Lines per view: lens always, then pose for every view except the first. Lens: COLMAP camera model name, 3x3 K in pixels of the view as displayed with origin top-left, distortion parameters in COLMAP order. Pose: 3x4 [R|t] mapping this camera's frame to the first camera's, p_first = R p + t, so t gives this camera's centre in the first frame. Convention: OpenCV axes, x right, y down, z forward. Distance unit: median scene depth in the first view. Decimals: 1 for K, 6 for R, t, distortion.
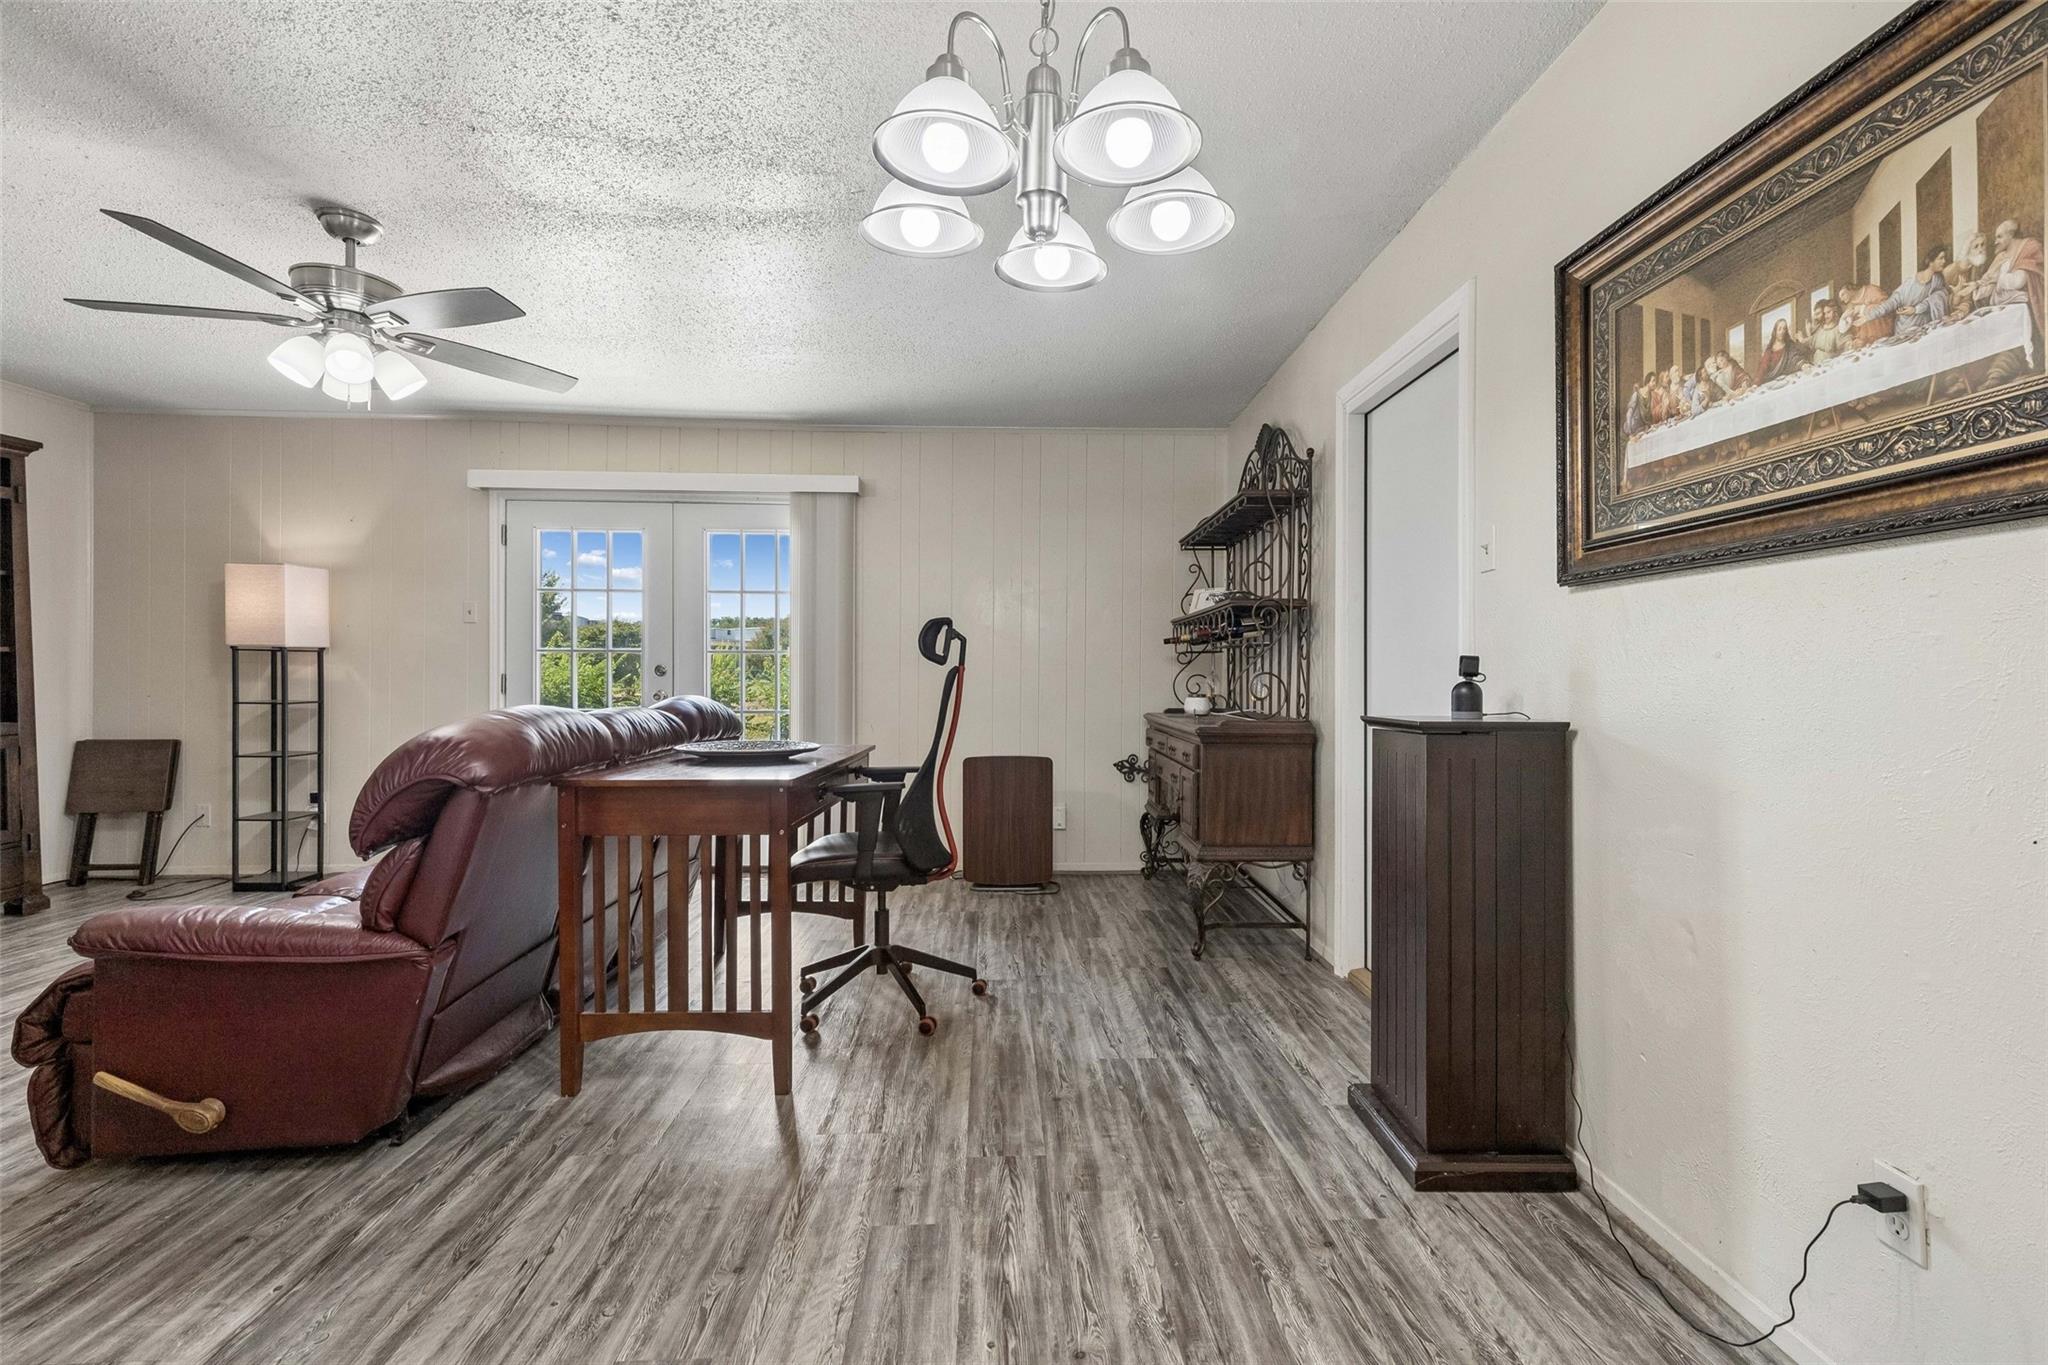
lens RADIAL K [[912.9, 0, 1035.9], [0, 912.9, 681.9], [0, 0, 1]] dist [-0.001395, -0.000238]
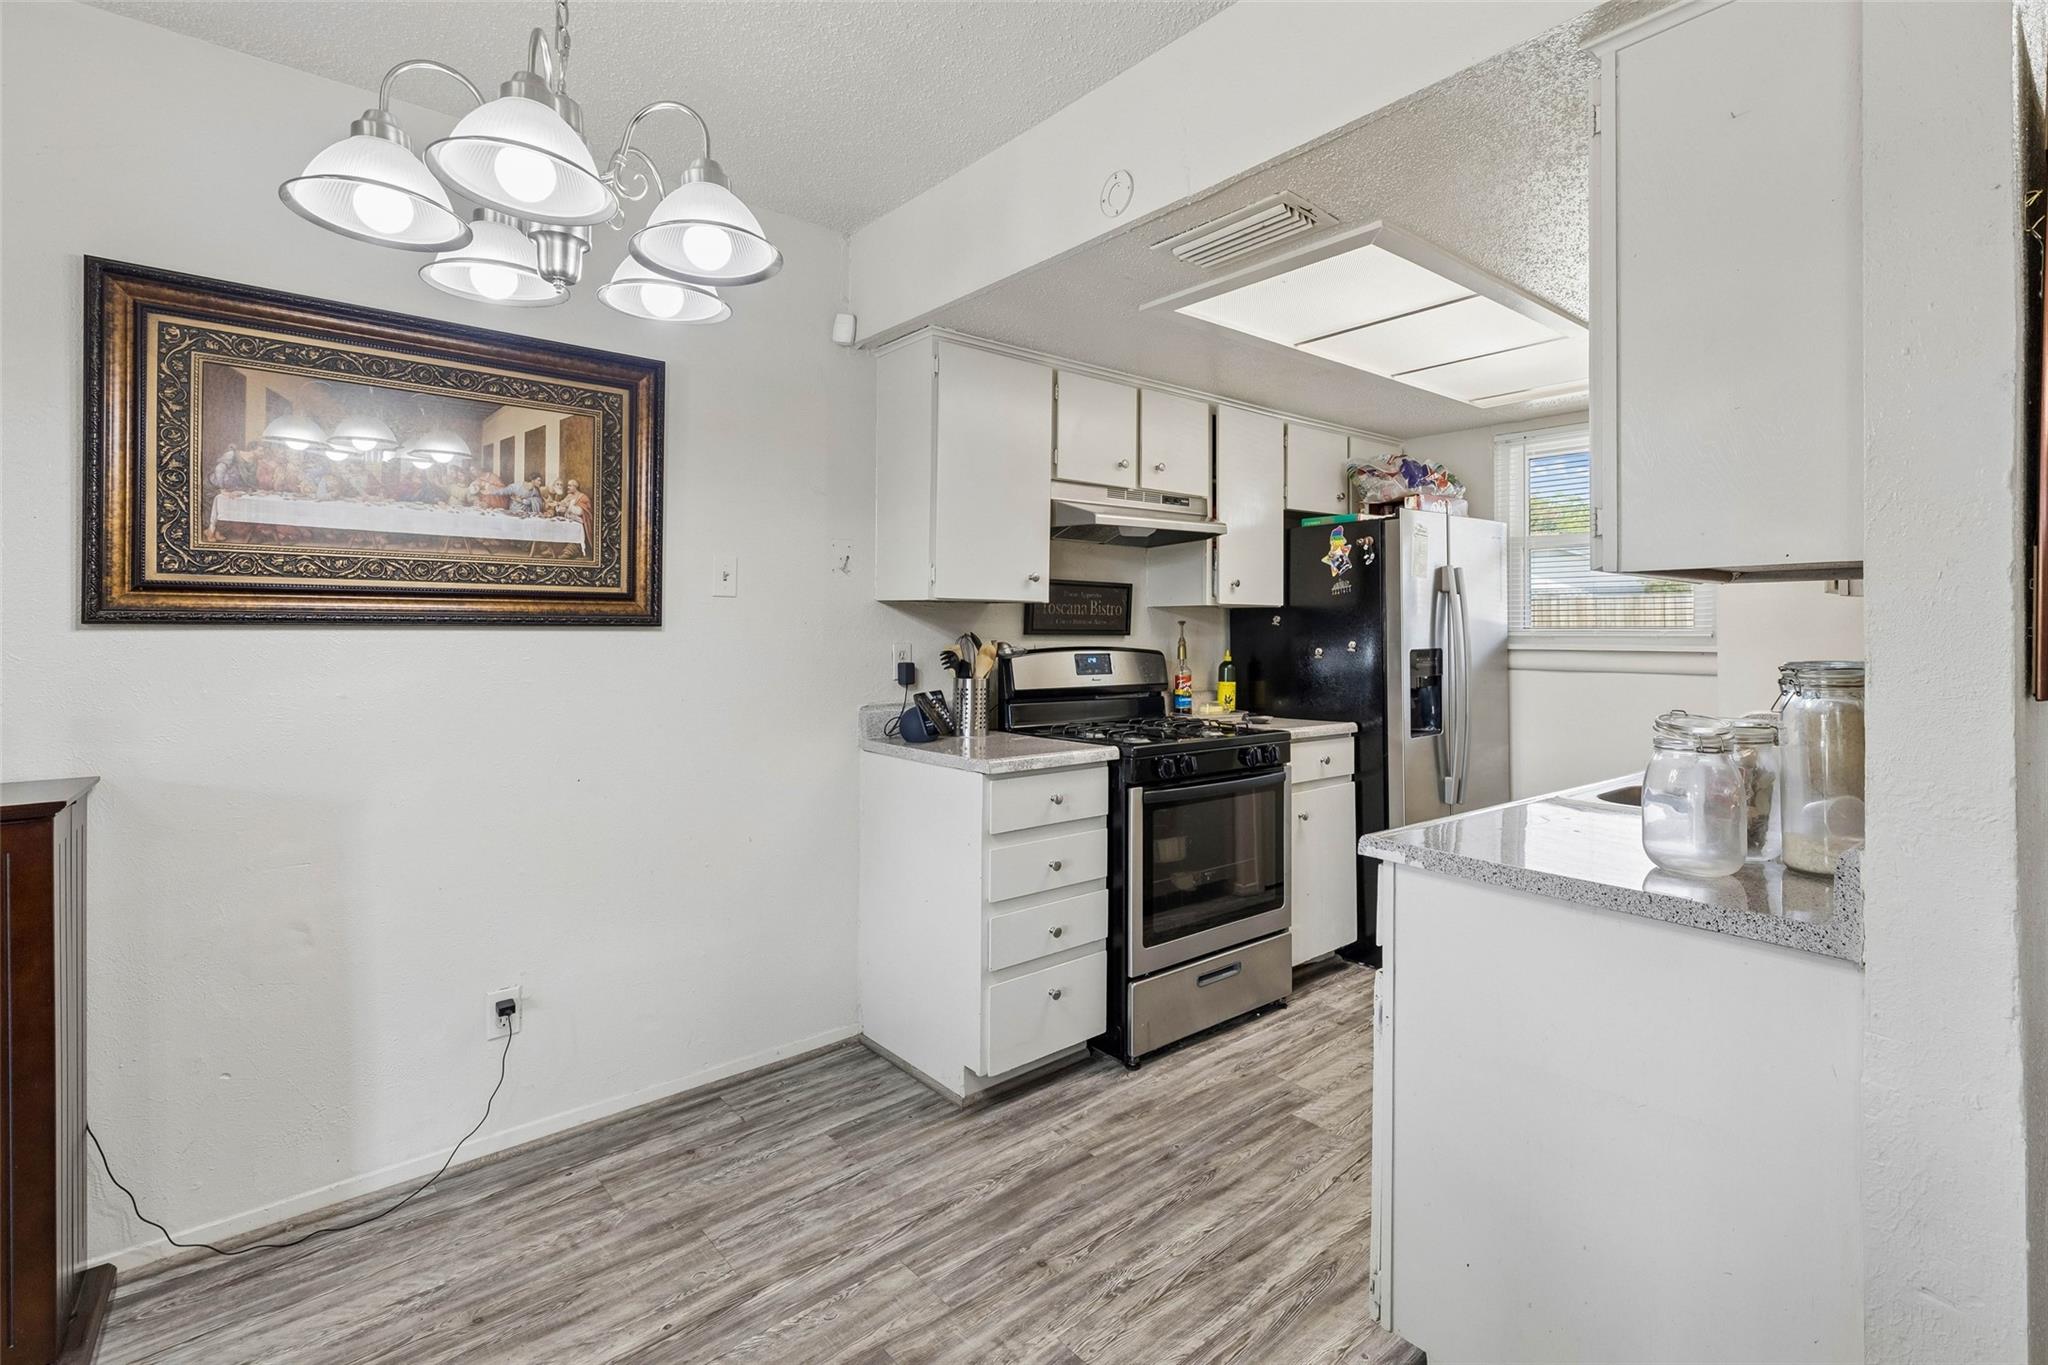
lens RADIAL K [[959.1, 0, 1042.3], [0, 959.1, 624.3], [0, 0, 1]] dist [0.008876, -0.000948]
pose [[-0.621937, -0.001541, 0.783066, -0.583651], [0.001434, 0.999994, 0.003107, -0.084656], [-0.783066, 0.003055, -0.621931, 0.690344]]
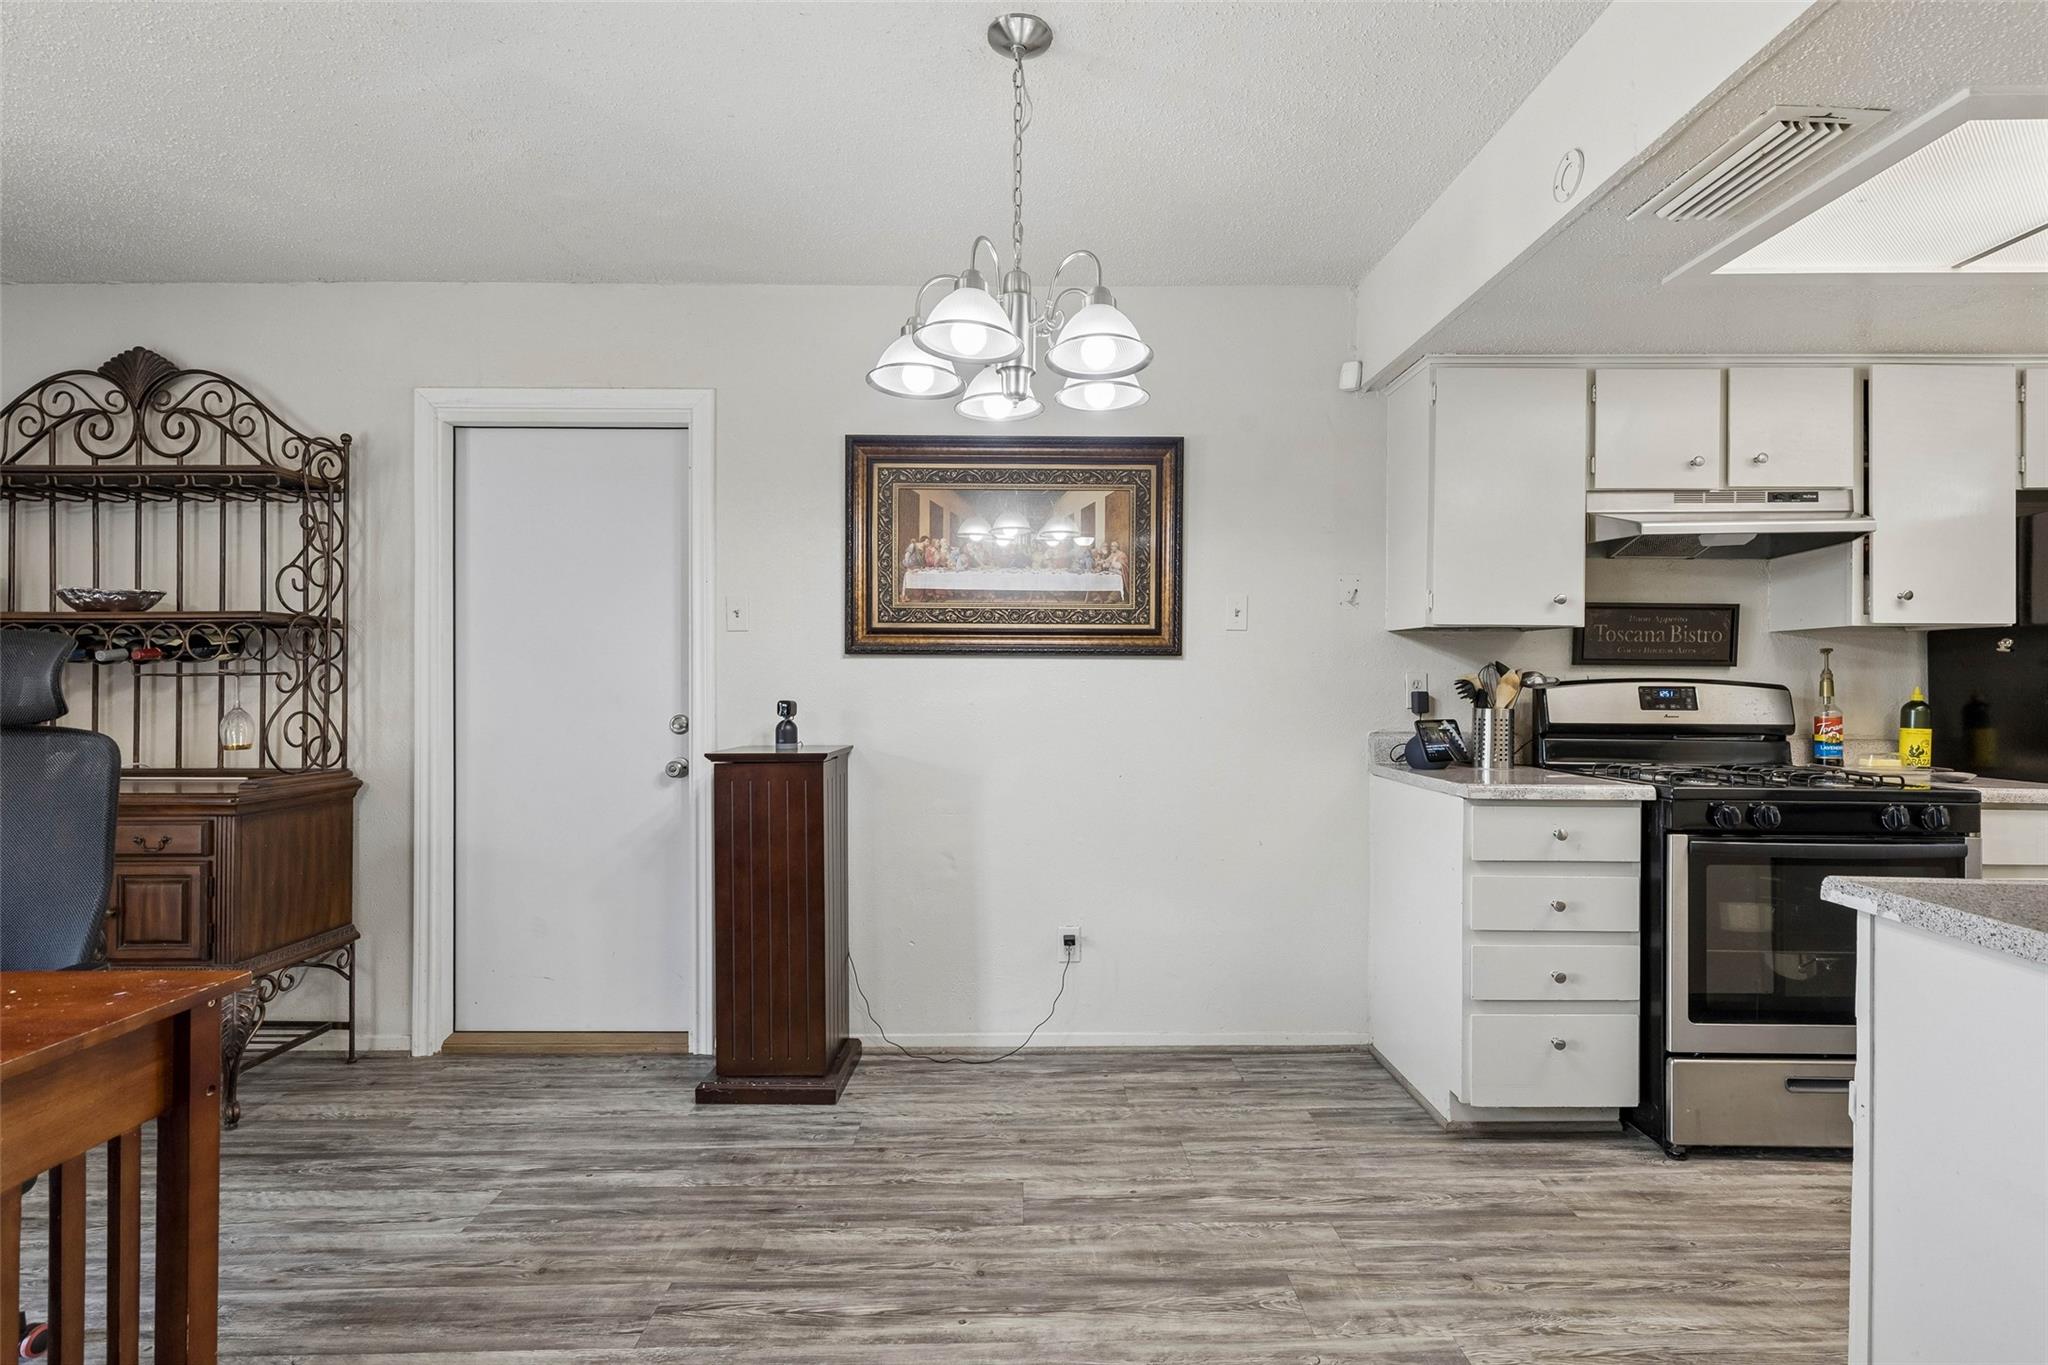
lens RADIAL K [[938.2, 0, 1016.8], [0, 938.2, 683.3], [0, 0, 1]] dist [0.007122, -0.000504]
pose [[0.034671, -0.004005, 0.999391, -0.749613], [0.004832, 0.999981, 0.003839, -0.049716], [-0.999387, 0.004696, 0.034690, 0.541212]]
